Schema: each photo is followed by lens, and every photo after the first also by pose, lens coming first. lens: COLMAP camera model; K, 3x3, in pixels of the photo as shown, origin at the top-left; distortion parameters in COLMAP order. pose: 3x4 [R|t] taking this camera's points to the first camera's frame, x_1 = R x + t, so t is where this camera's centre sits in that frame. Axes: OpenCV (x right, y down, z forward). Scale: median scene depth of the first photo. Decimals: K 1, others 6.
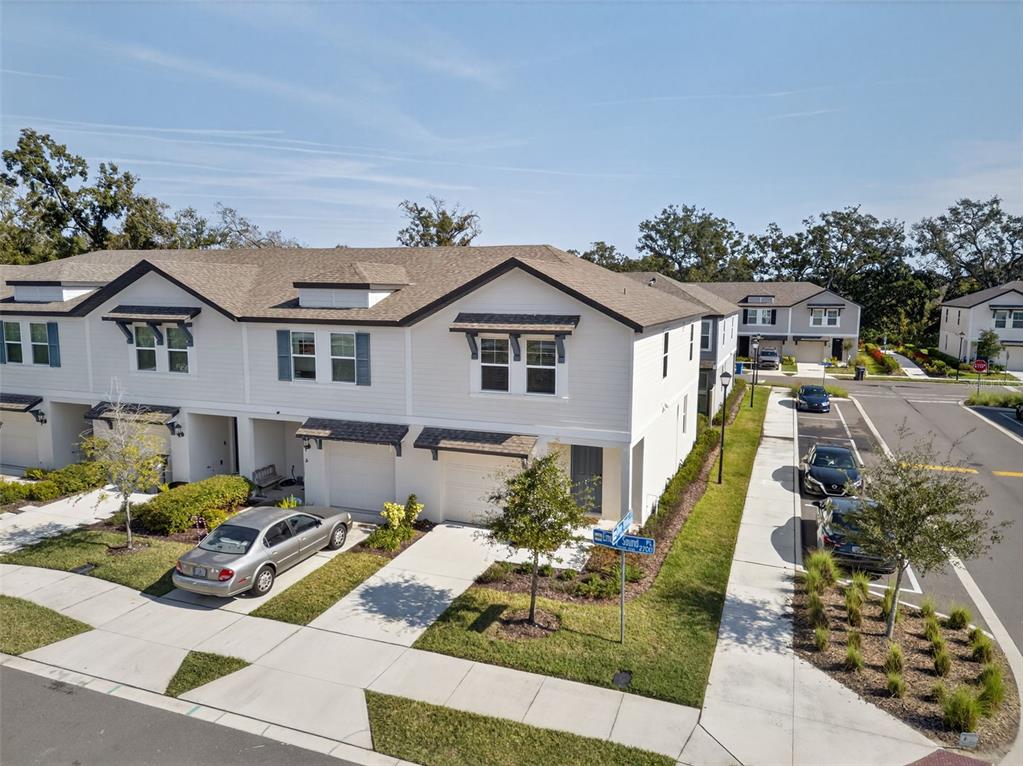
lens RADIAL K [[712.8, 0, 511.5], [0, 712.8, 383.0], [0, 0, 1]] dist [0.052738, -0.002800]
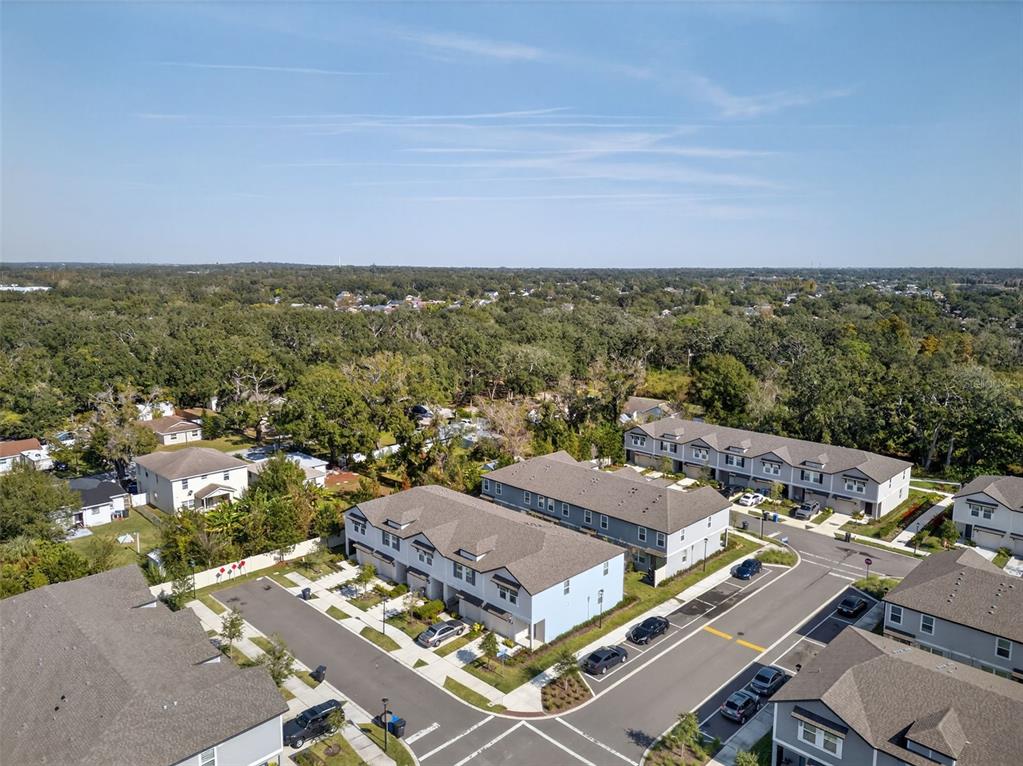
lens RADIAL K [[712.8, 0, 511.5], [0, 712.8, 383.0], [0, 0, 1]] dist [0.052738, -0.002800]
pose [[0.918182, 0.059122, -0.391721, 1.341364], [-0.048169, 0.998126, 0.037741, -1.187661], [0.393219, -0.015784, 0.919309, -2.217021]]
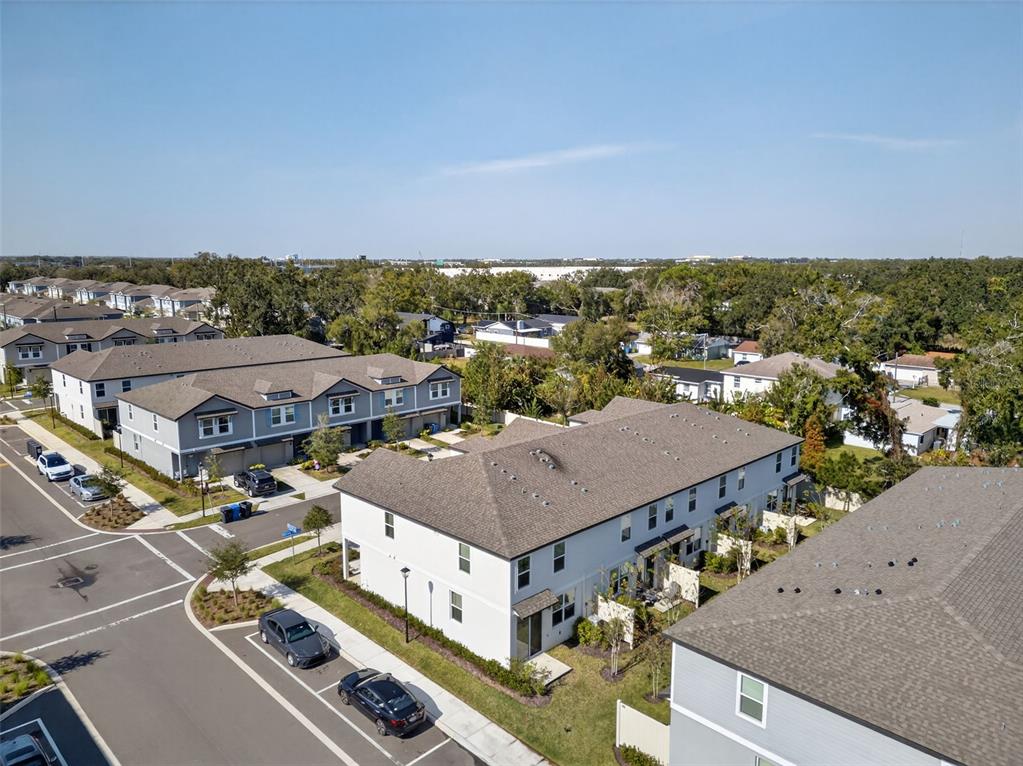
lens RADIAL K [[712.8, 0, 511.5], [0, 712.8, 383.0], [0, 0, 1]] dist [0.052738, -0.002800]
pose [[-0.404778, 0.143784, -0.903040, 1.901781], [-0.121779, 0.970287, 0.209077, -0.911809], [0.906270, 0.194601, -0.375241, 2.176570]]
